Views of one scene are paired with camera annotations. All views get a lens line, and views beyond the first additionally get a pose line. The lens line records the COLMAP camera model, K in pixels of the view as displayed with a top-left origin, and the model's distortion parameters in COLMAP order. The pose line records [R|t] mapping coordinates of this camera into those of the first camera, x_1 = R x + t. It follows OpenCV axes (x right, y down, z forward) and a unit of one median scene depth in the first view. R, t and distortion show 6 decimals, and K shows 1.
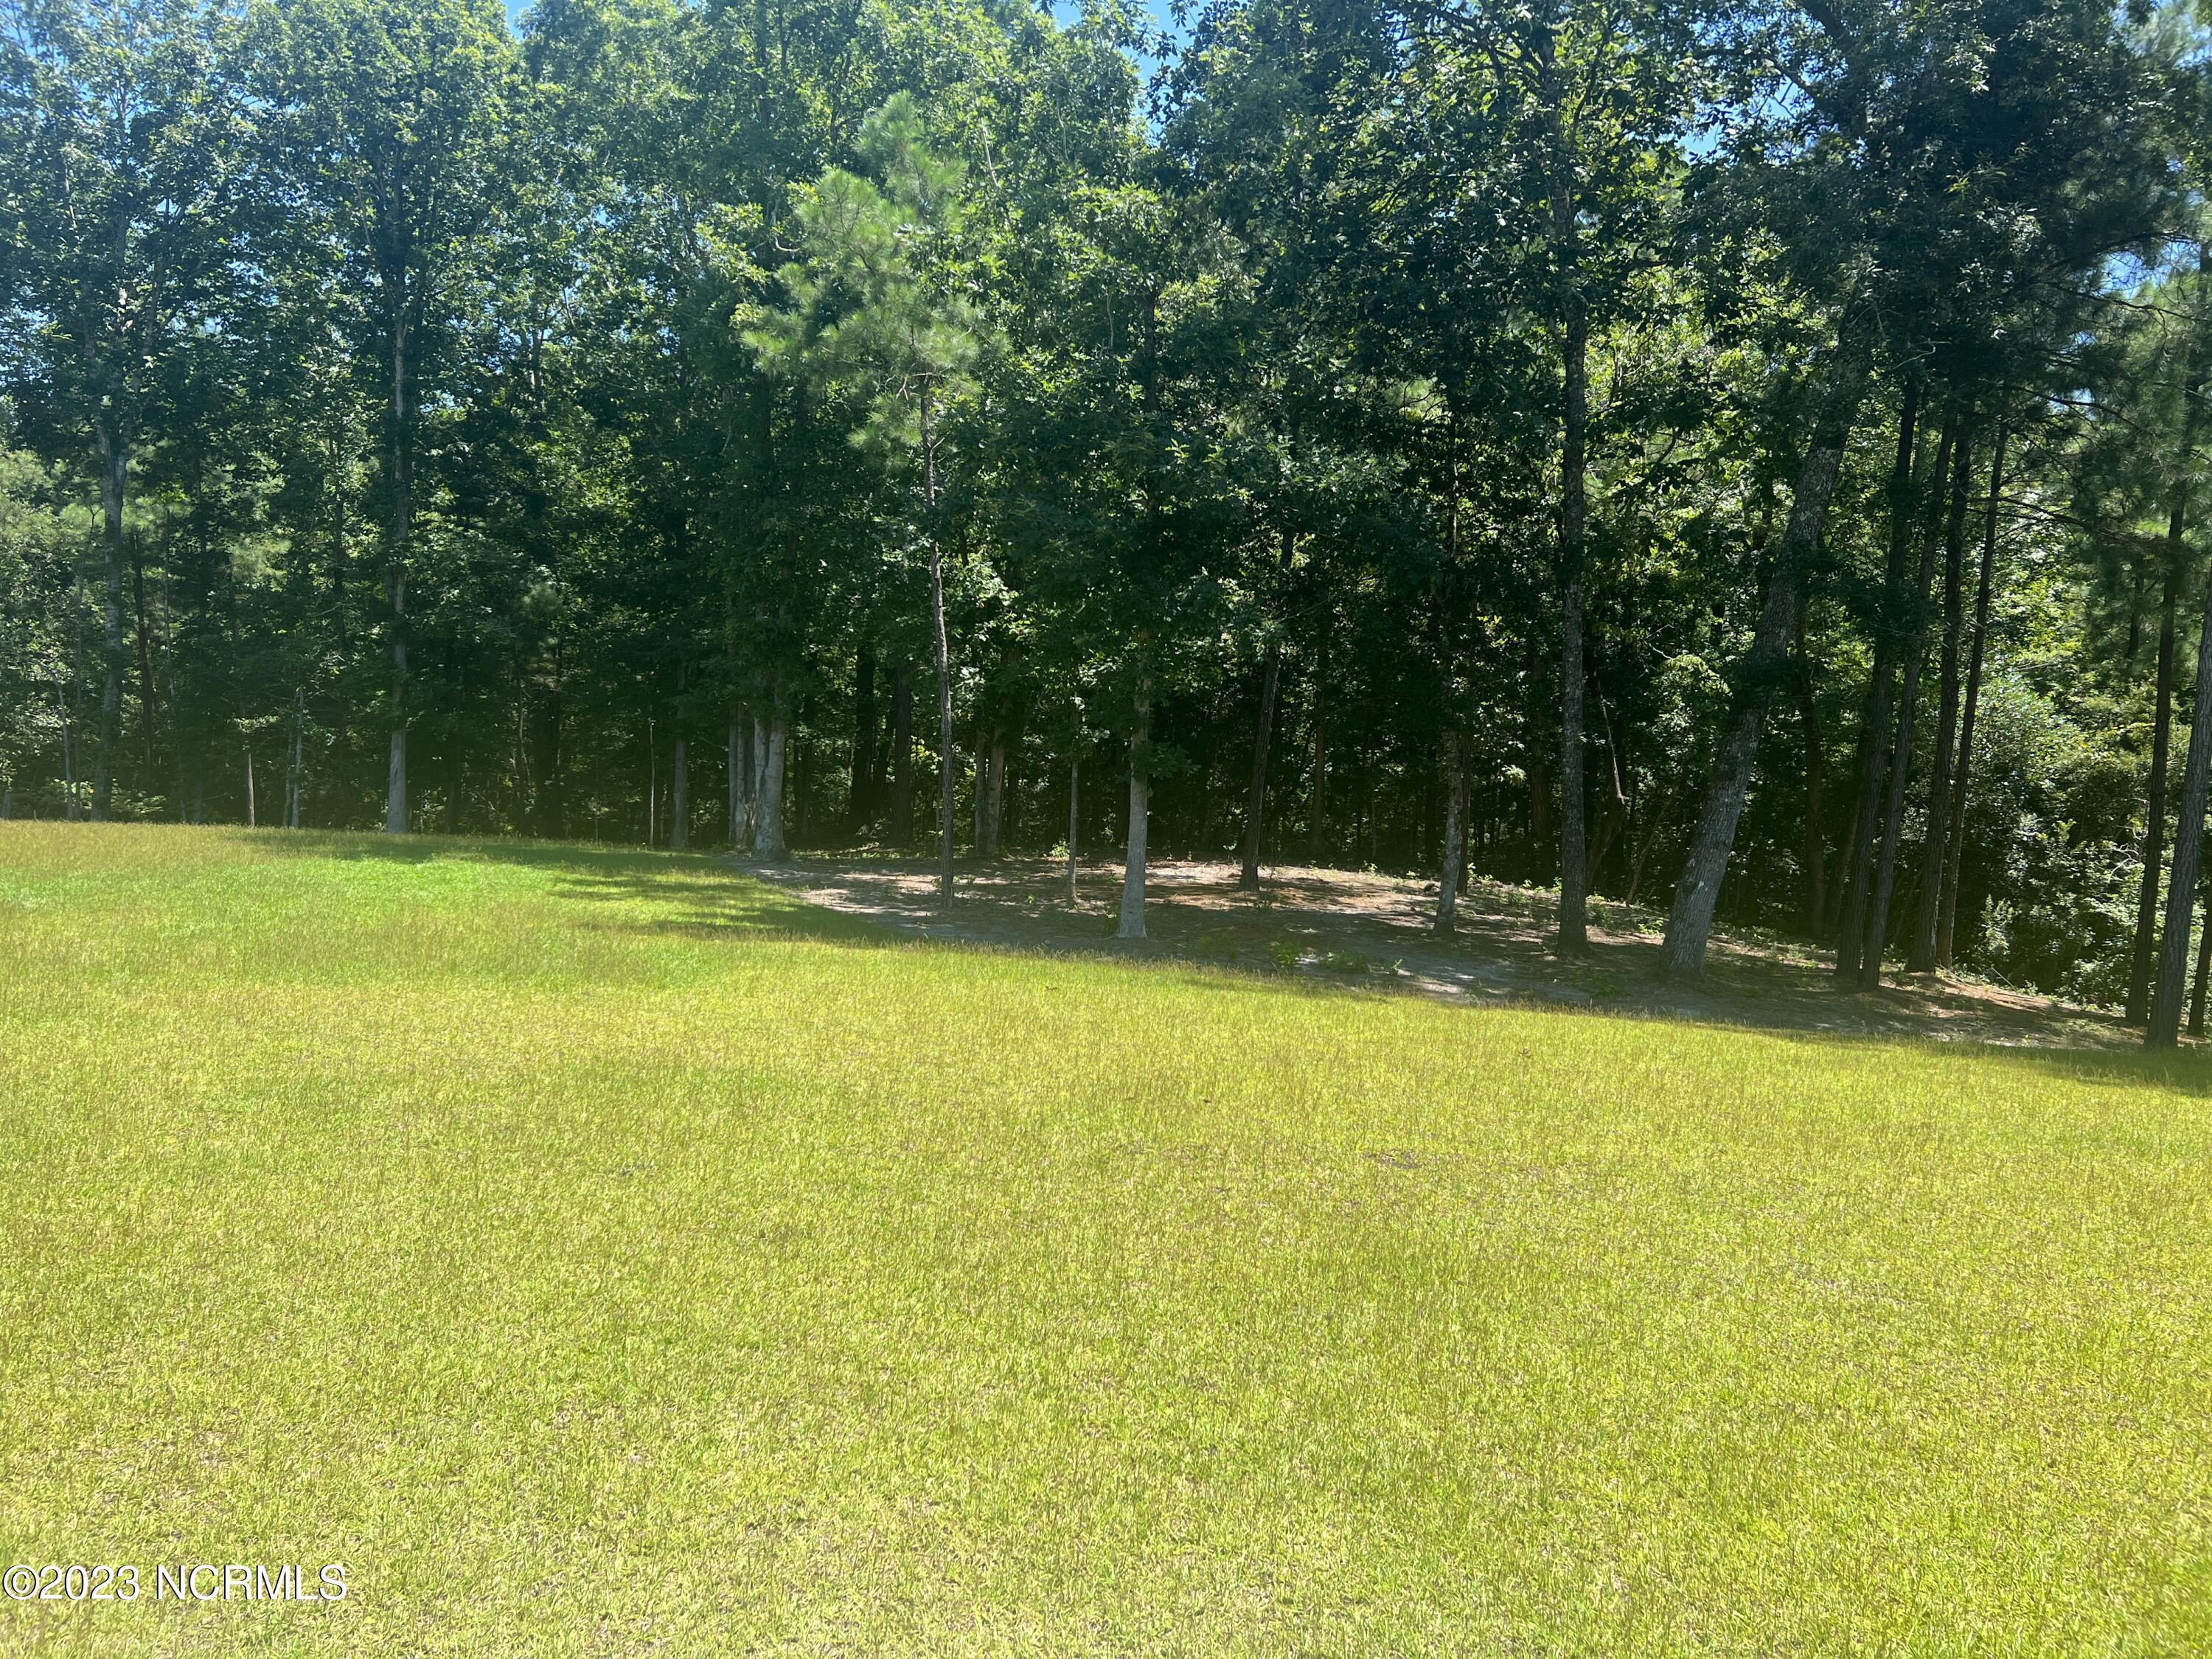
lens RADIAL K [[1663.2, 0, 1106.4], [0, 1663.2, 830.0], [0, 0, 1]] dist [0.025527, -0.001969]
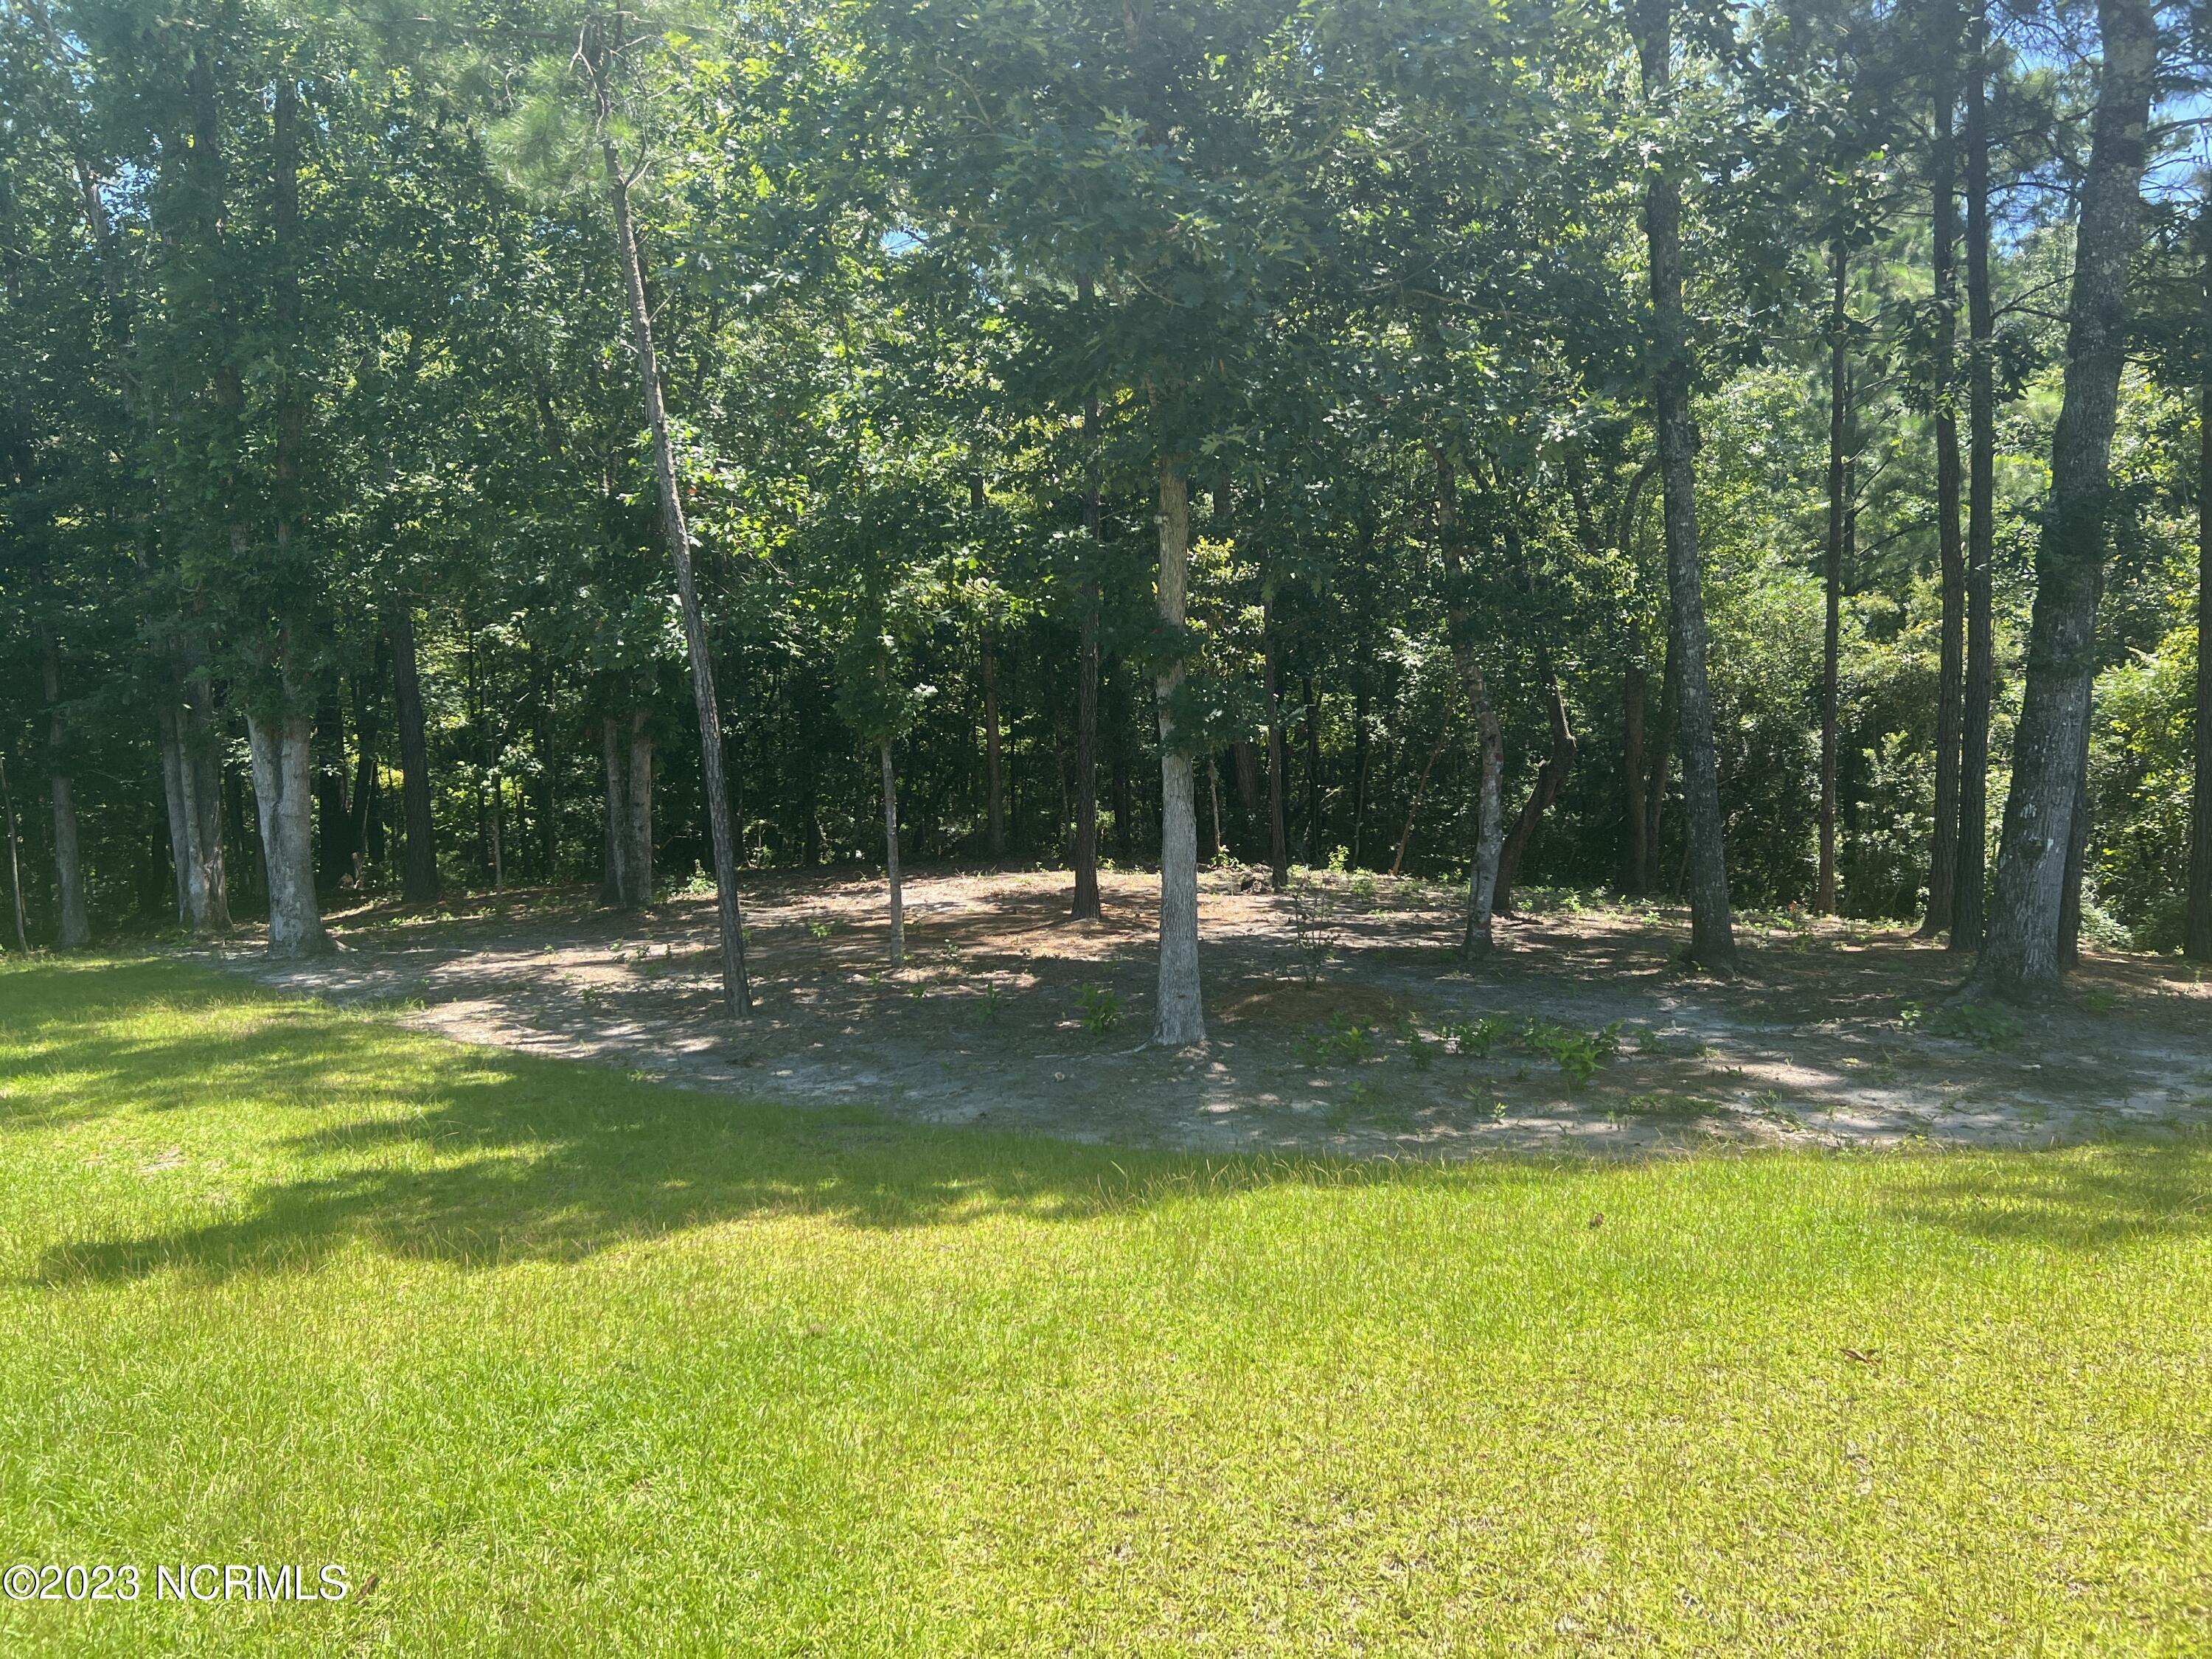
lens RADIAL K [[1663.2, 0, 1105.2], [0, 1663.2, 830.5], [0, 0, 1]] dist [0.025527, -0.001969]
pose [[0.939385, -0.095061, 0.329424, -0.126709], [0.093819, 0.995394, 0.019702, -0.011954], [-0.329779, 0.012398, 0.943977, 0.351405]]
